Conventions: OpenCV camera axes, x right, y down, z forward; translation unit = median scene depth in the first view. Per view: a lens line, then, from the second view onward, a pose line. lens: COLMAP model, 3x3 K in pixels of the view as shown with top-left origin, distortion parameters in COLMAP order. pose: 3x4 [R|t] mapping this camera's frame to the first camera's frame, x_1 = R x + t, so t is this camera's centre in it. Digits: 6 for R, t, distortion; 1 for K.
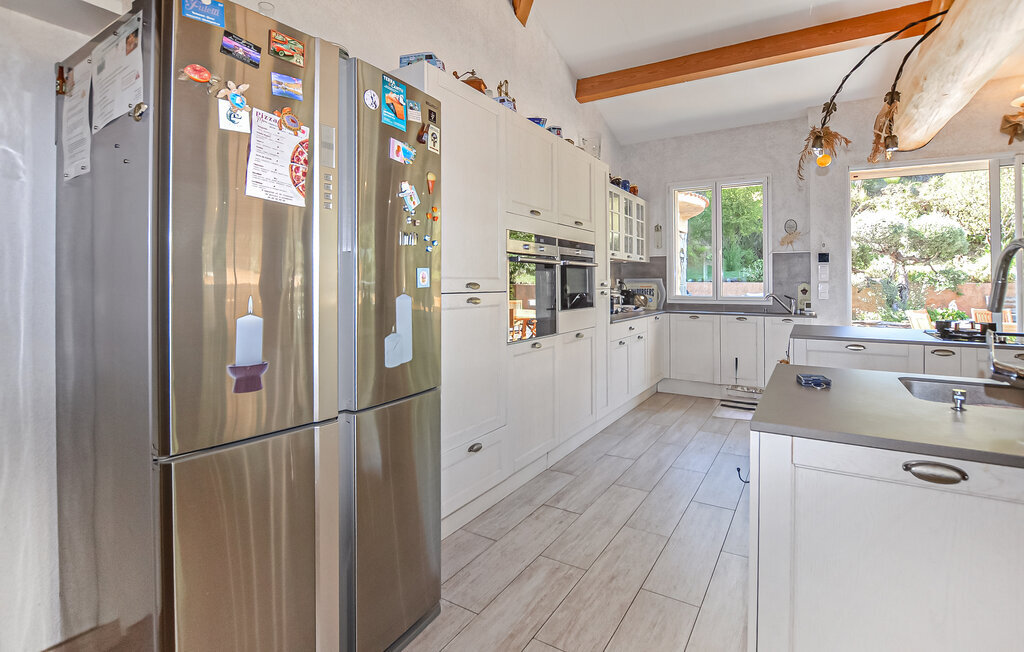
lens RADIAL K [[496.8, 0, 493.6], [0, 496.8, 272.2], [0, 0, 1]] dist [-0.027469, 0.000676]
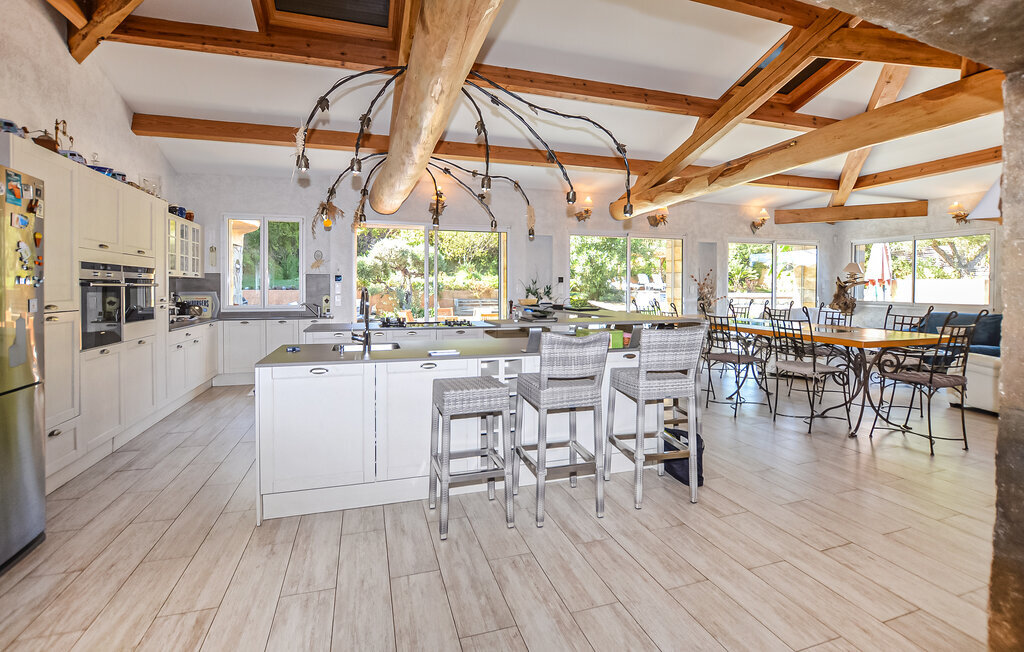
lens RADIAL K [[474.3, 0, 524.5], [0, 474.3, 292.6], [0, 0, 1]] dist [-0.026163, 0.002608]
pose [[0.615572, -0.005938, 0.788059, -0.113487], [-0.019342, 0.999557, 0.022639, -0.030545], [-0.787844, -0.029178, 0.615184, -0.340625]]
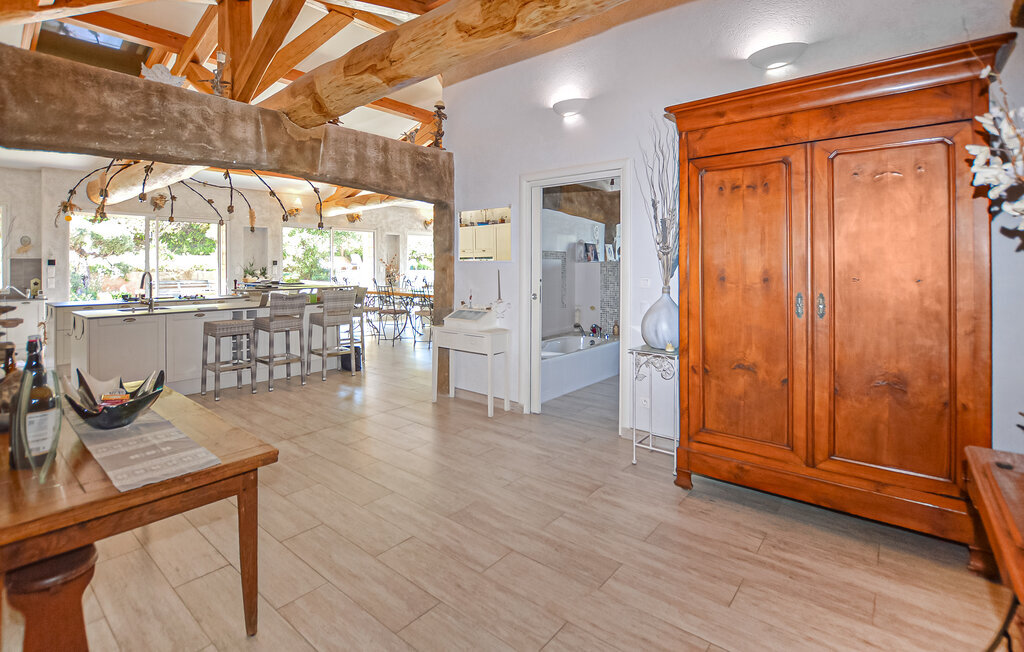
lens RADIAL K [[474.3, 0, 506.5], [0, 474.3, 268.5], [0, 0, 1]] dist [-0.026163, 0.002608]
pose [[0.120637, -0.004639, 0.992686, -0.681416], [-0.015983, 0.999850, 0.006615, -0.046189], [-0.992568, -0.016664, 0.120544, -0.690315]]
